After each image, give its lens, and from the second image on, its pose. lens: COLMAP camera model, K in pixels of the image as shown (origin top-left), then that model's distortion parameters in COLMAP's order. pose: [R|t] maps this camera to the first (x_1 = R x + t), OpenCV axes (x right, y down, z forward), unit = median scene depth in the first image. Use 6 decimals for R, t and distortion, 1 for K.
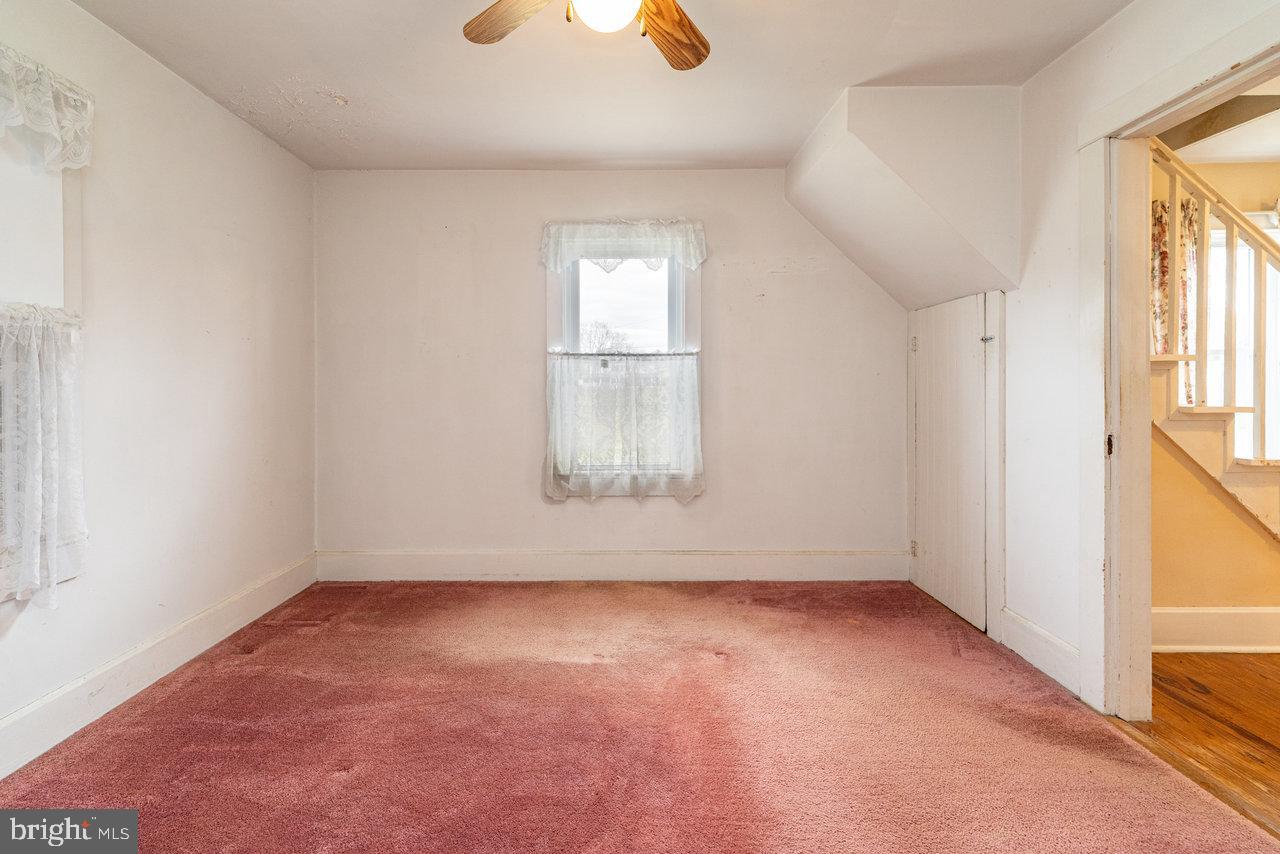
lens RADIAL K [[537.0, 0, 637.8], [0, 537.0, 392.8], [0, 0, 1]] dist [0.000891, -0.000147]
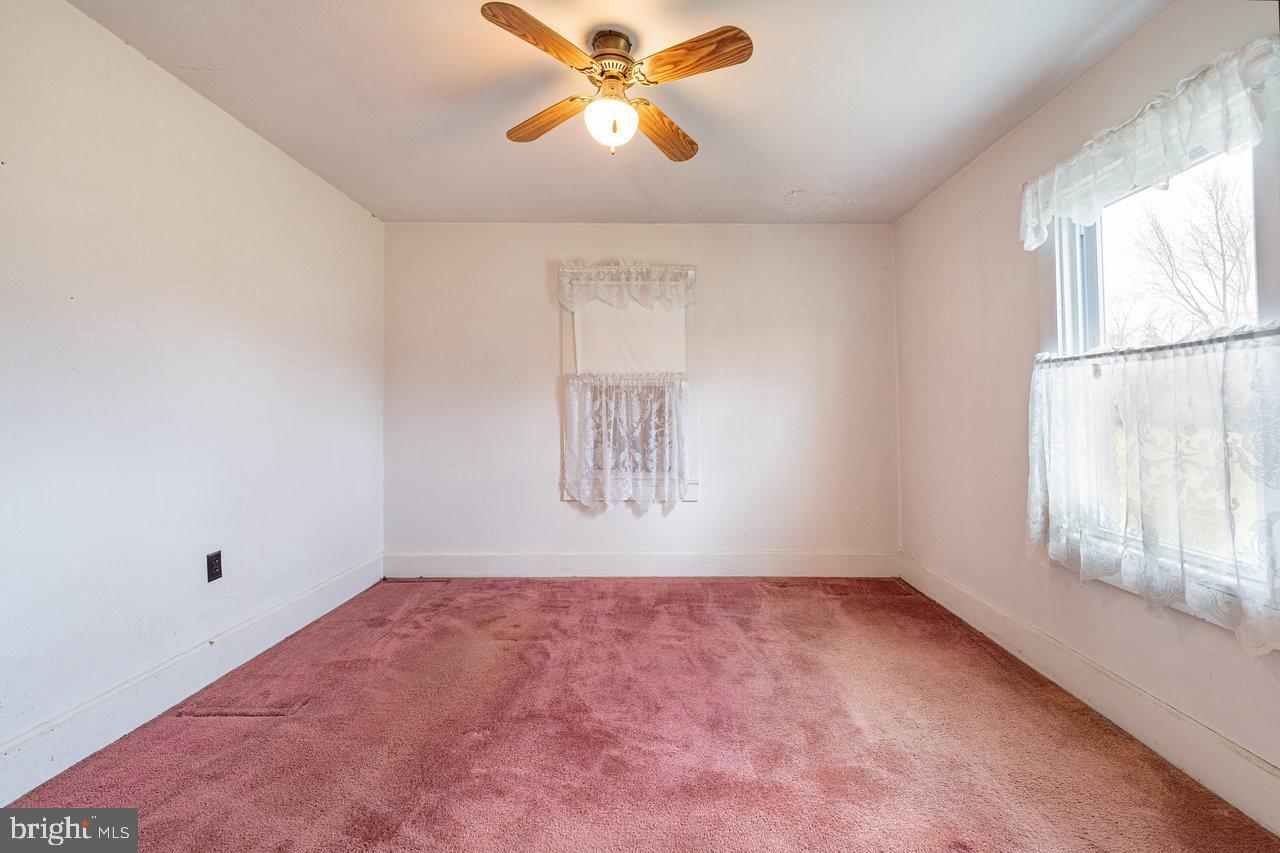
lens RADIAL K [[537.0, 0, 643.3], [0, 537.0, 417.4], [0, 0, 1]] dist [0.000891, -0.000147]
pose [[-0.031956, 0.015765, -0.999365, 0.672631], [-0.007853, 0.999841, 0.016023, -0.006530], [0.999458, 0.008360, -0.031827, 0.578942]]
